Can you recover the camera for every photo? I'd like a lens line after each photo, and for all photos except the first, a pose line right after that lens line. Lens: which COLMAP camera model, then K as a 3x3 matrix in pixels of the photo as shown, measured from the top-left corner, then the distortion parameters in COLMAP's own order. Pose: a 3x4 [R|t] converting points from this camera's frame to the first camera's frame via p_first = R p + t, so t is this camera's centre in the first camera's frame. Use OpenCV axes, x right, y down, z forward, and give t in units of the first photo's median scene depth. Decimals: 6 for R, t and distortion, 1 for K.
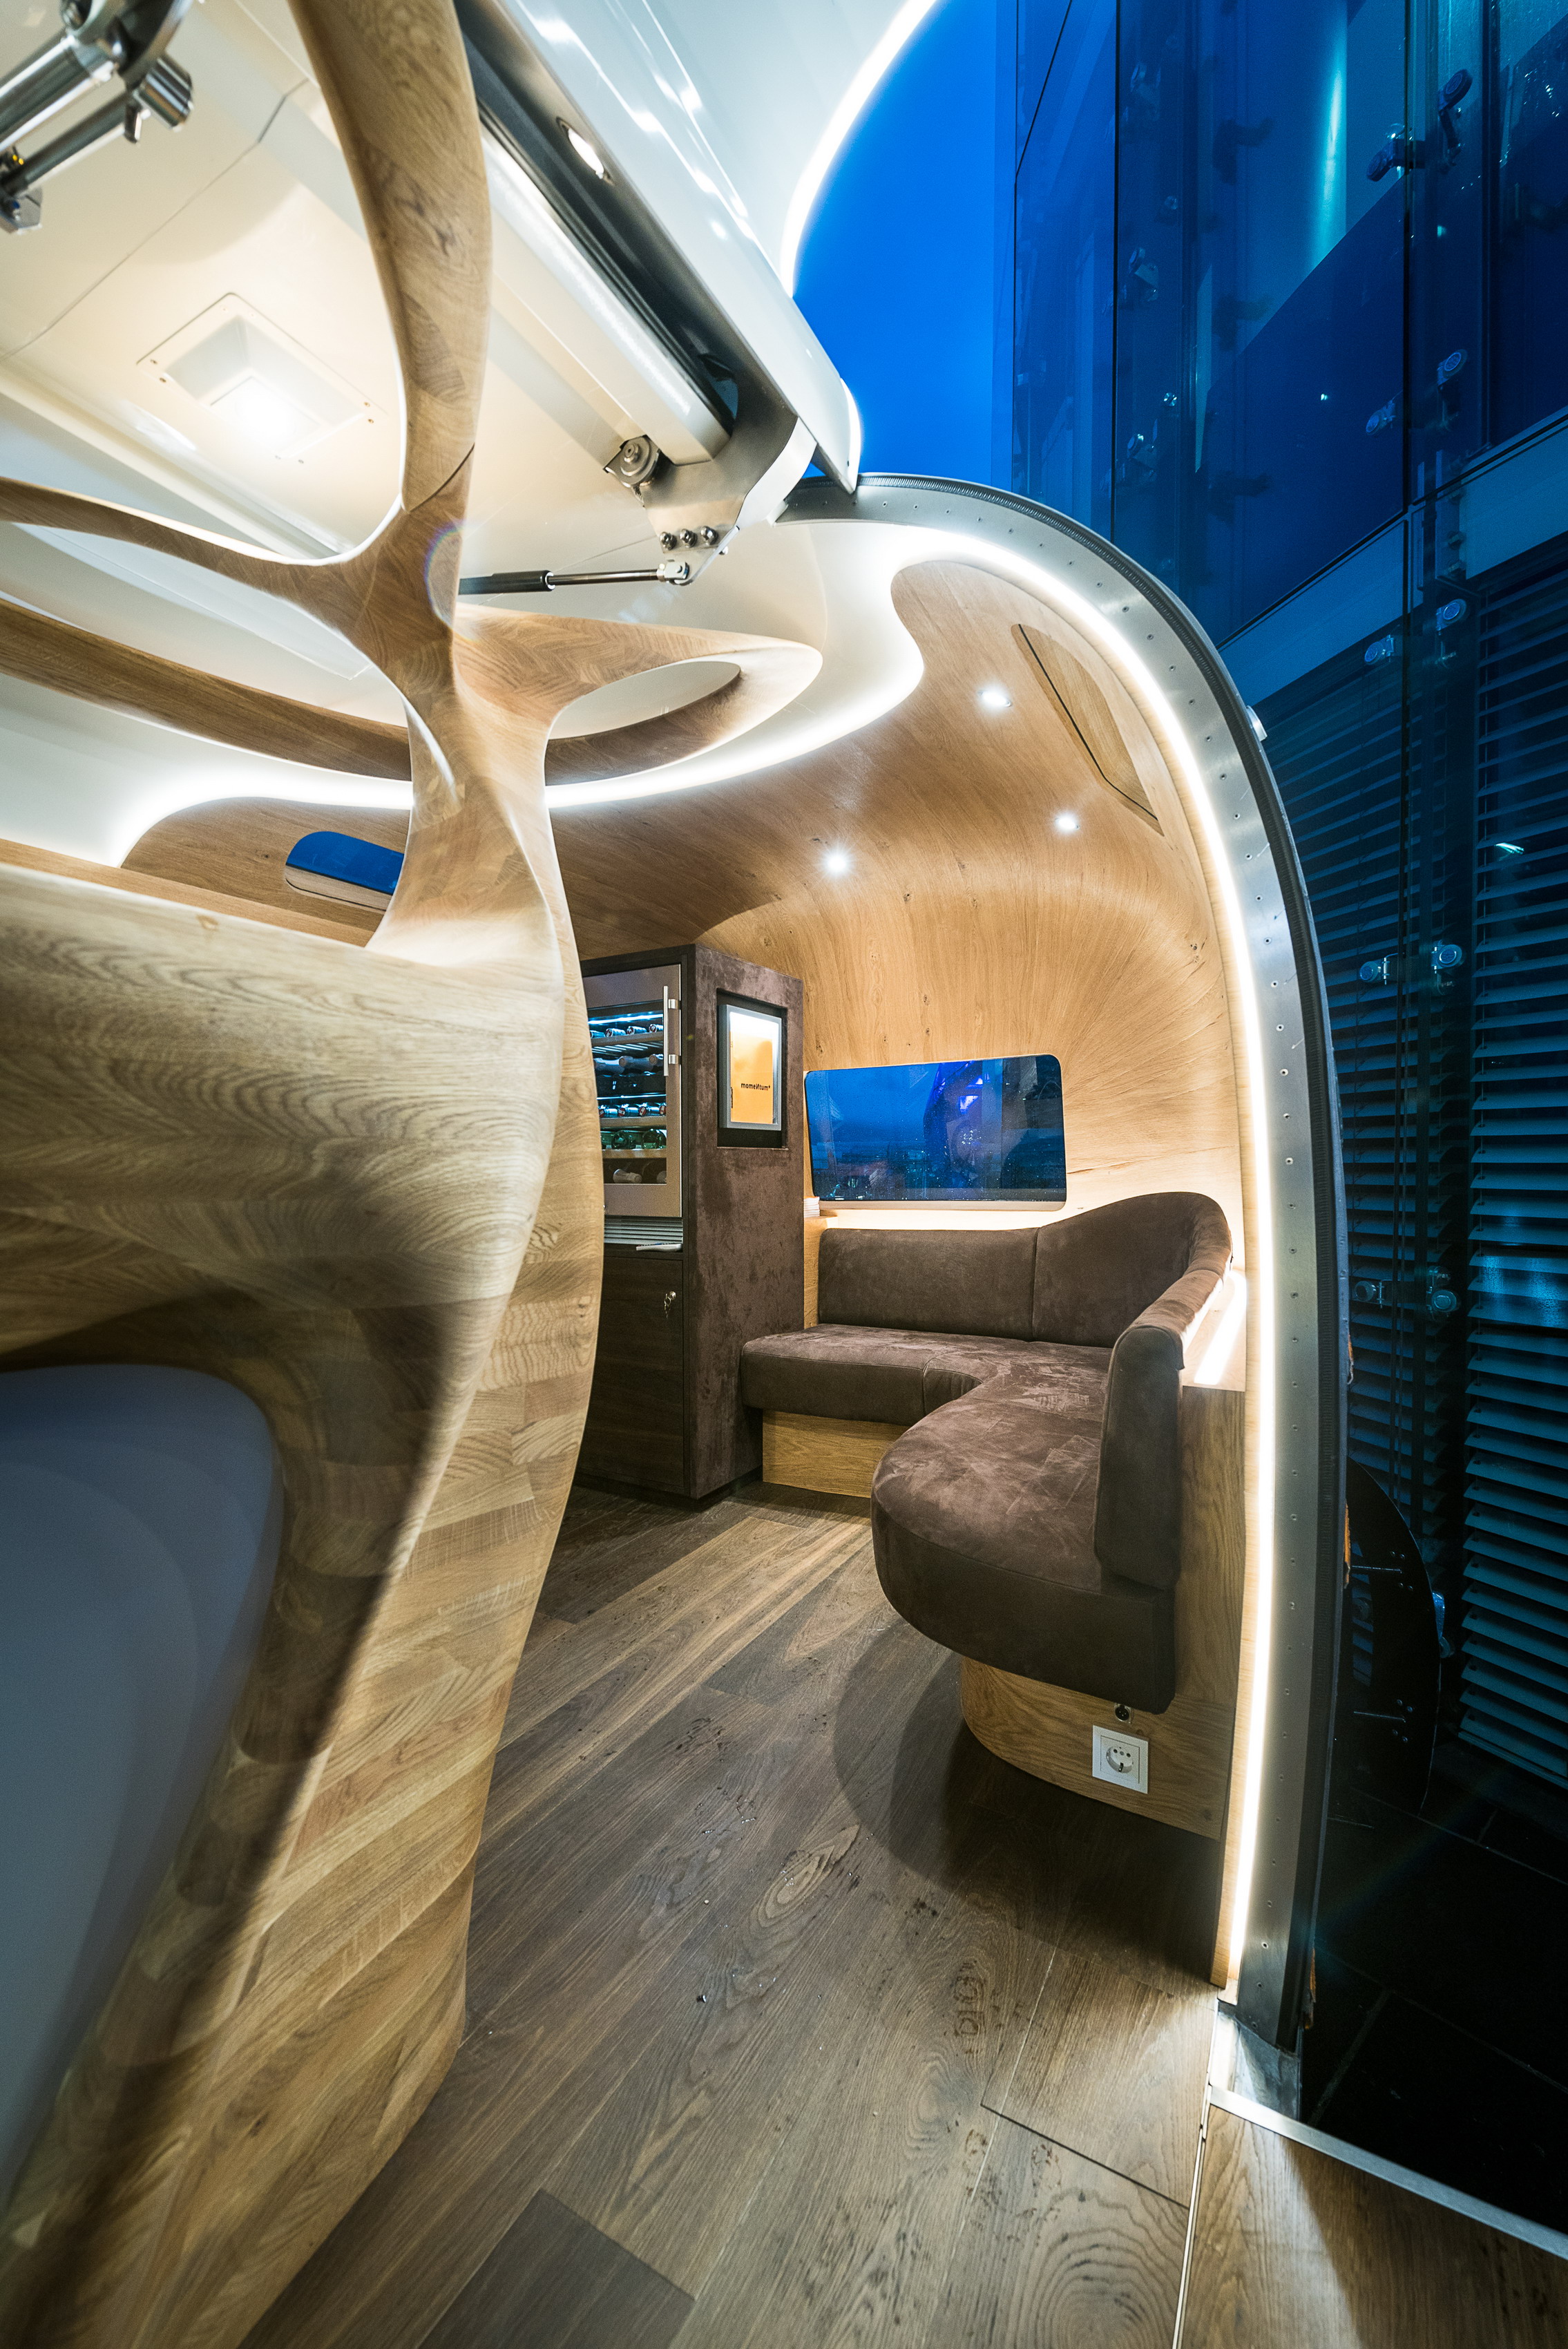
lens RADIAL K [[924.6, 0, 788.5], [0, 924.6, 1180.1], [0, 0, 1]] dist [-0.008046, -0.000631]
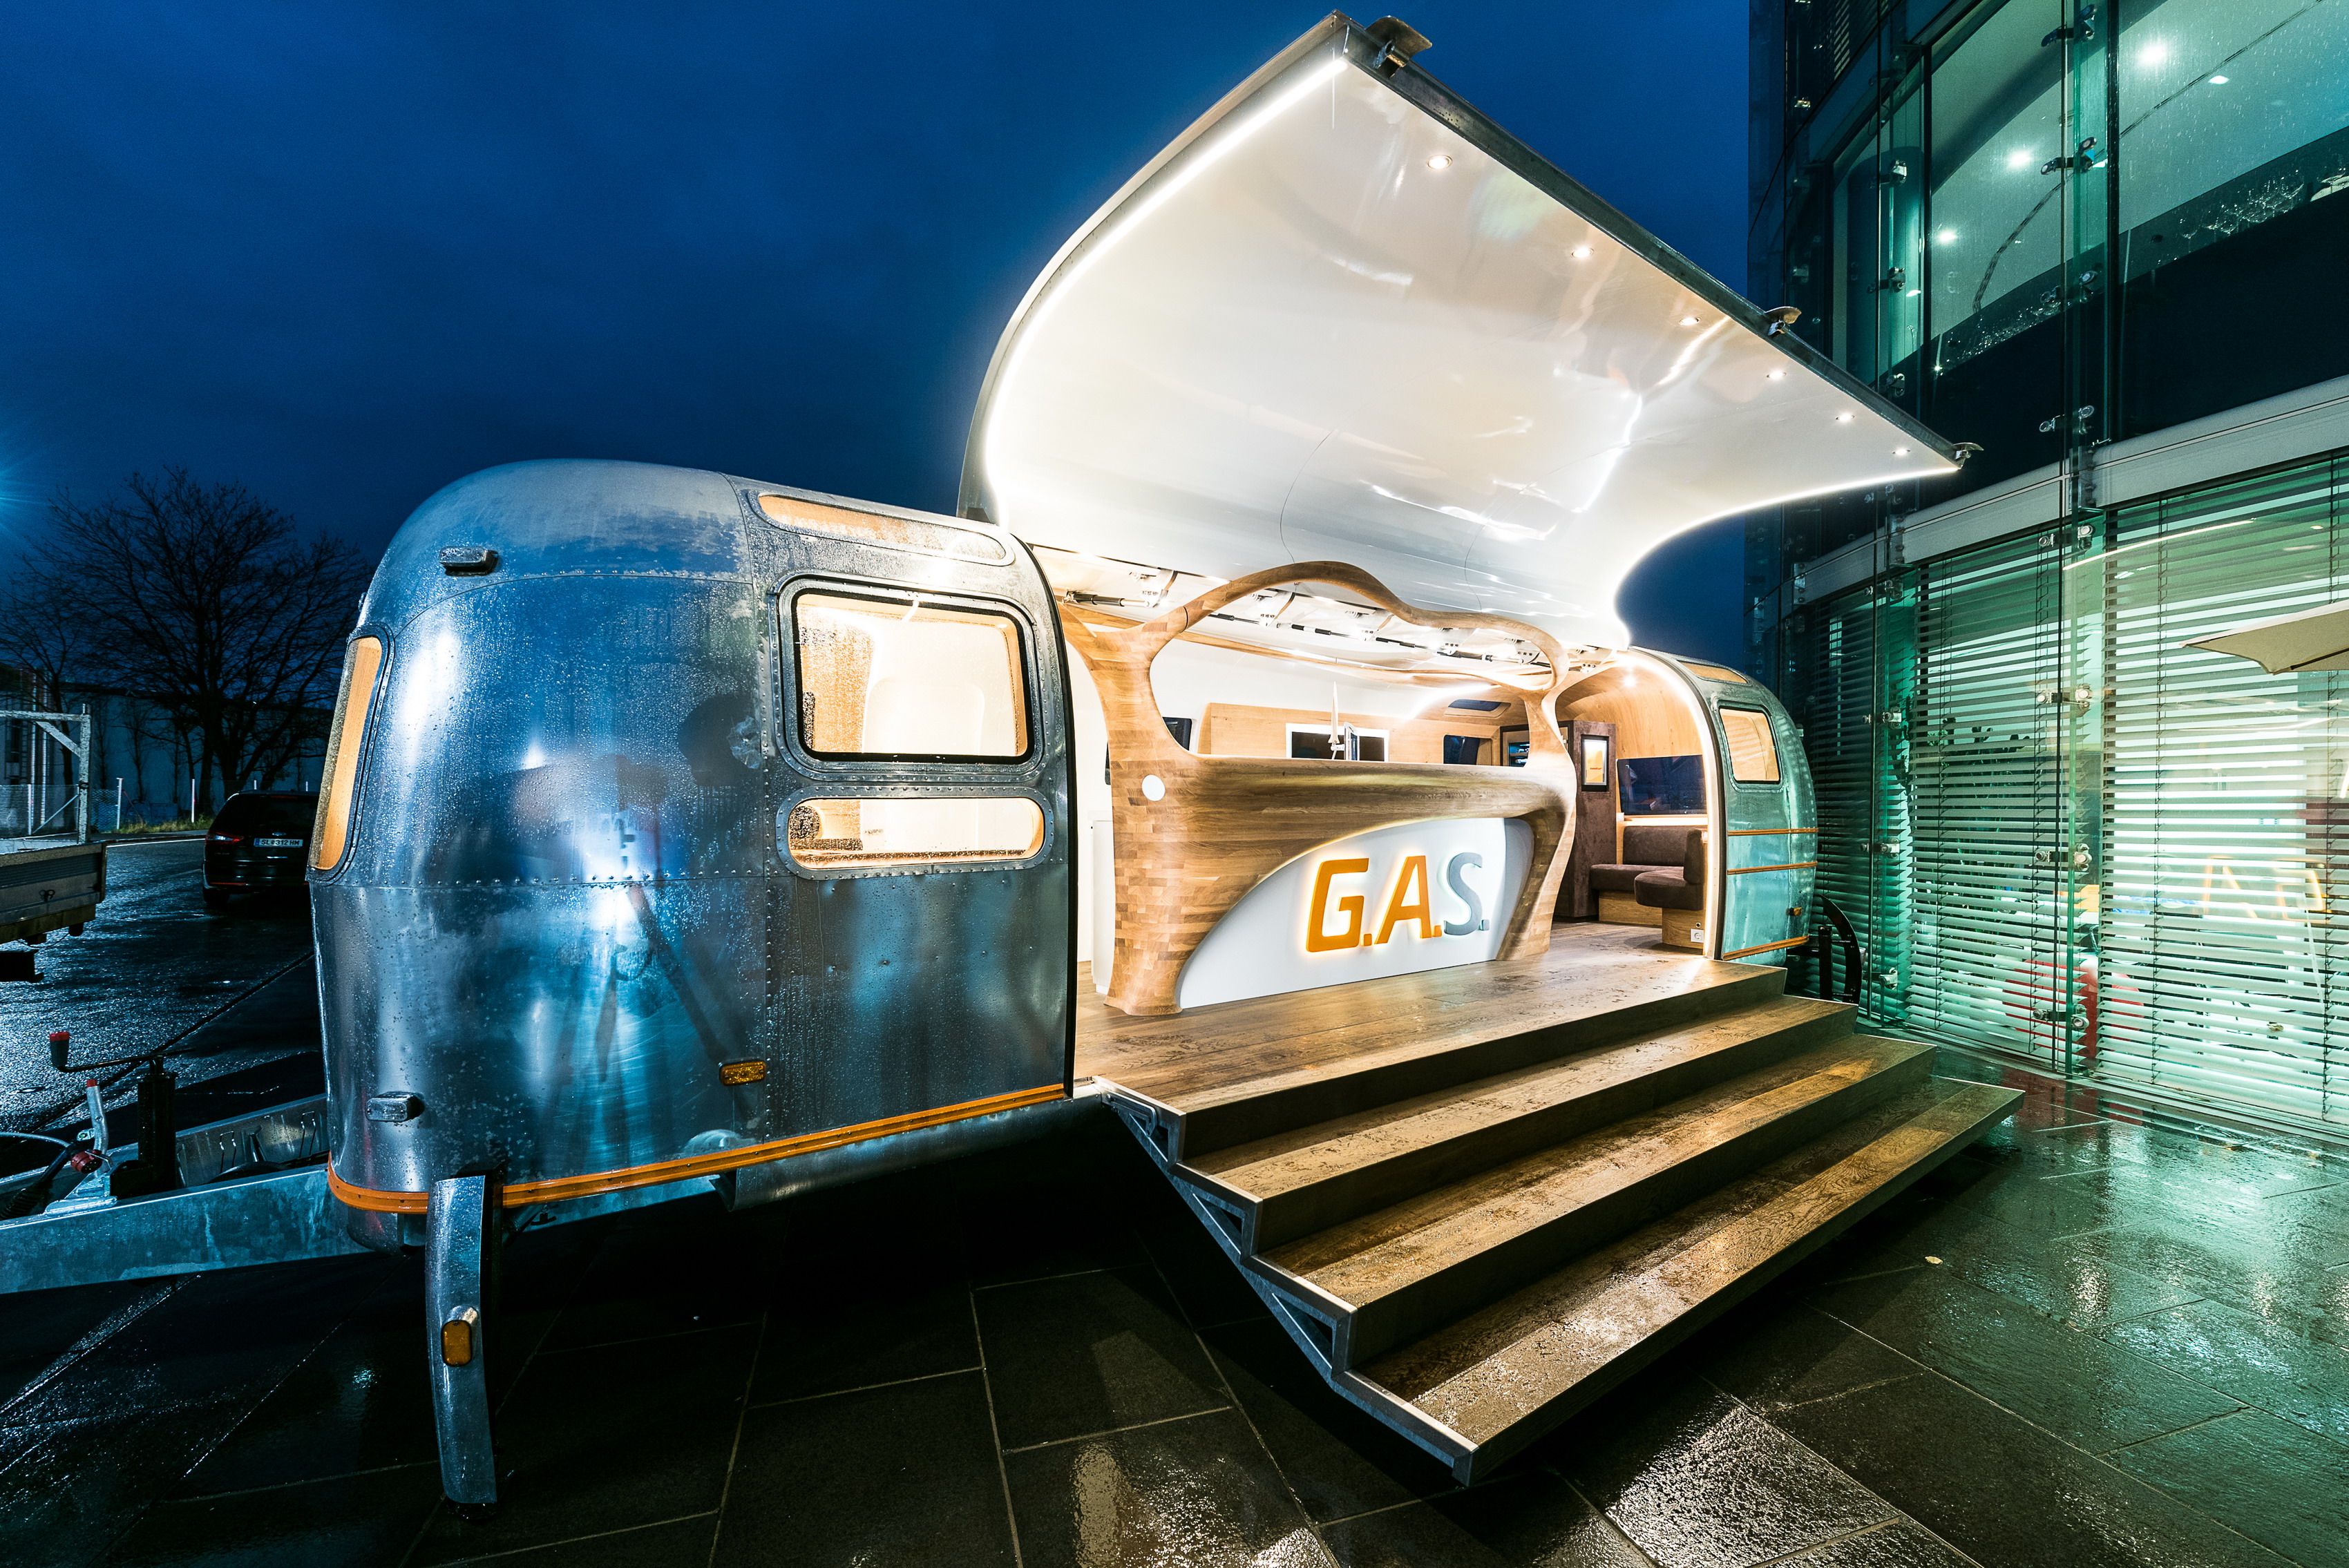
lens RADIAL K [[924.6, 0, 1183.7], [0, 924.6, 810.9], [0, 0, 1]] dist [-0.008046, -0.000631]
pose [[0.910487, -0.000634, -0.413537, -0.017164], [-0.005569, 0.999889, -0.013794, 0.060232], [0.413500, 0.014862, 0.910383, -1.855087]]
